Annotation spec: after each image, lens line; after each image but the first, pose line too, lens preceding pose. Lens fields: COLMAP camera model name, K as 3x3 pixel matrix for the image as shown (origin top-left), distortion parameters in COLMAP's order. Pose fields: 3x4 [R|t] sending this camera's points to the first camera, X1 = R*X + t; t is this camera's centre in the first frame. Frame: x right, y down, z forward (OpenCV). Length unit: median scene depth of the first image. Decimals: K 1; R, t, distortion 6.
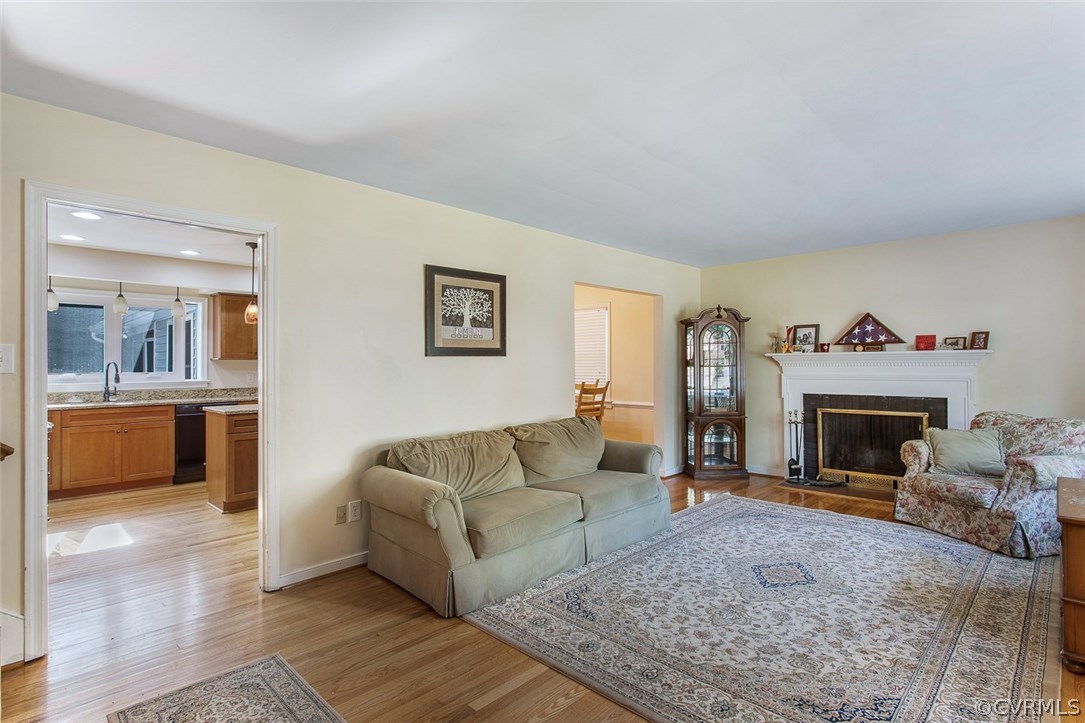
lens RADIAL K [[540.4, 0, 542.5], [0, 540.4, 361.5], [0, 0, 1]] dist [0.000249, -0.000068]
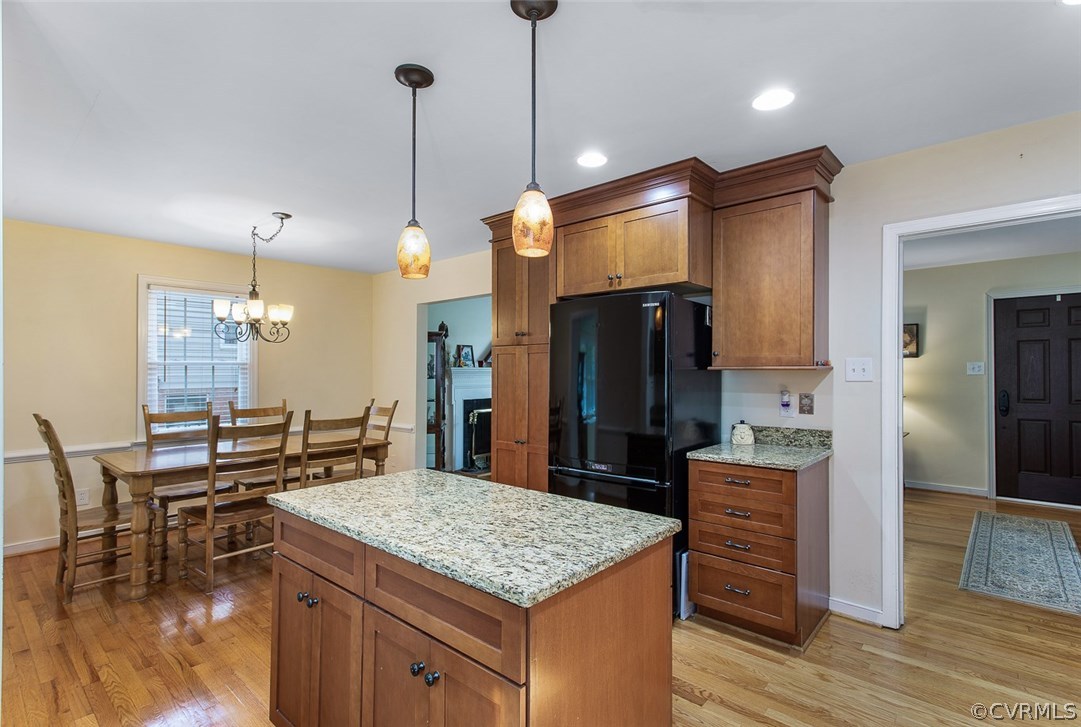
lens RADIAL K [[525.7, 0, 540.5], [0, 525.7, 363.5], [0, 0, 1]] dist [0.013527, 0.000105]
pose [[-0.051719, 0.019892, 0.998464, -1.047830], [-0.002078, 0.999797, -0.020026, -0.000484], [-0.998660, -0.003110, -0.051667, 1.240313]]
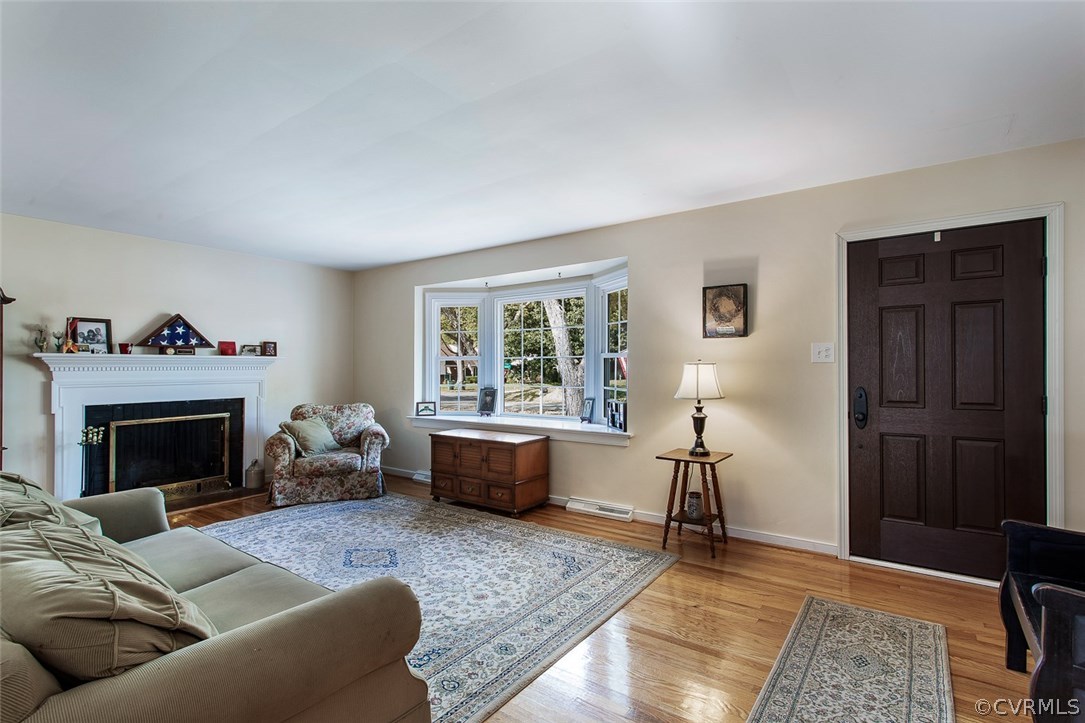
lens RADIAL K [[526.5, 0, 542.5], [0, 526.5, 361.5], [0, 0, 1]] dist [0.001472, 0.000380]
pose [[-0.159528, 0.017403, 0.987040, -0.531899], [-0.000746, 0.999842, -0.017749, 0.011816], [-0.987193, -0.003568, -0.159490, 0.656015]]
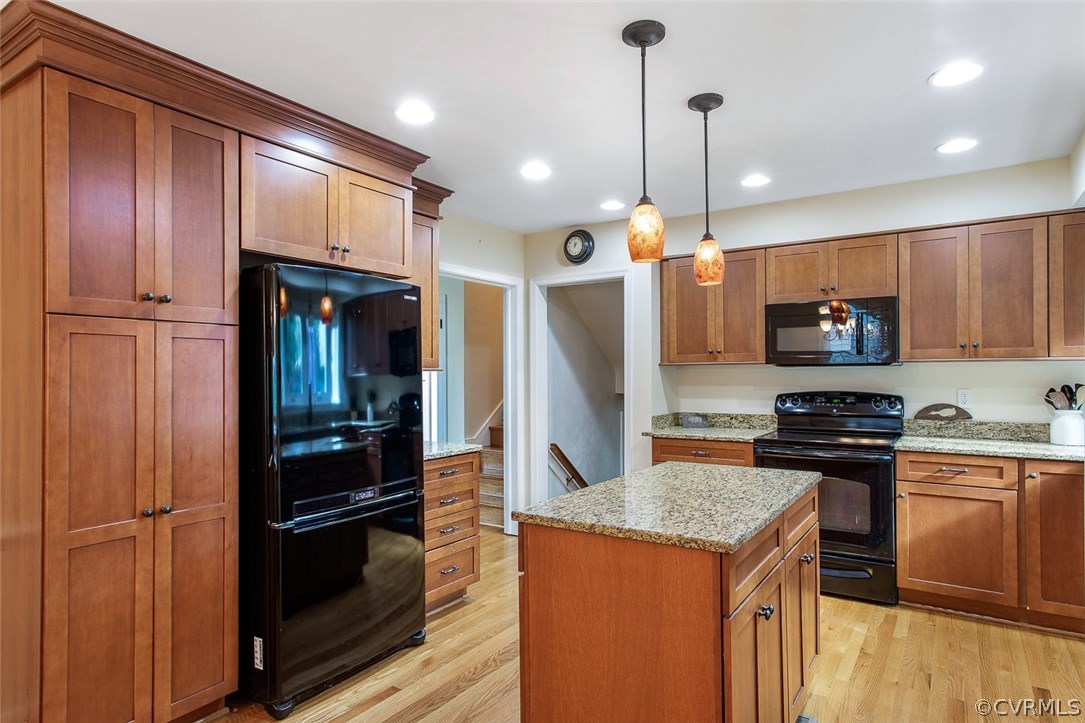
lens RADIAL K [[617.7, 0, 542.5], [0, 617.7, 361.5], [0, 0, 1]] dist [0.001206, 0.000172]
pose [[-0.982771, 0.010155, -0.184548, -0.386152], [0.014236, 0.999682, -0.020799, 0.001482], [0.184279, -0.023068, -0.982603, 1.806441]]
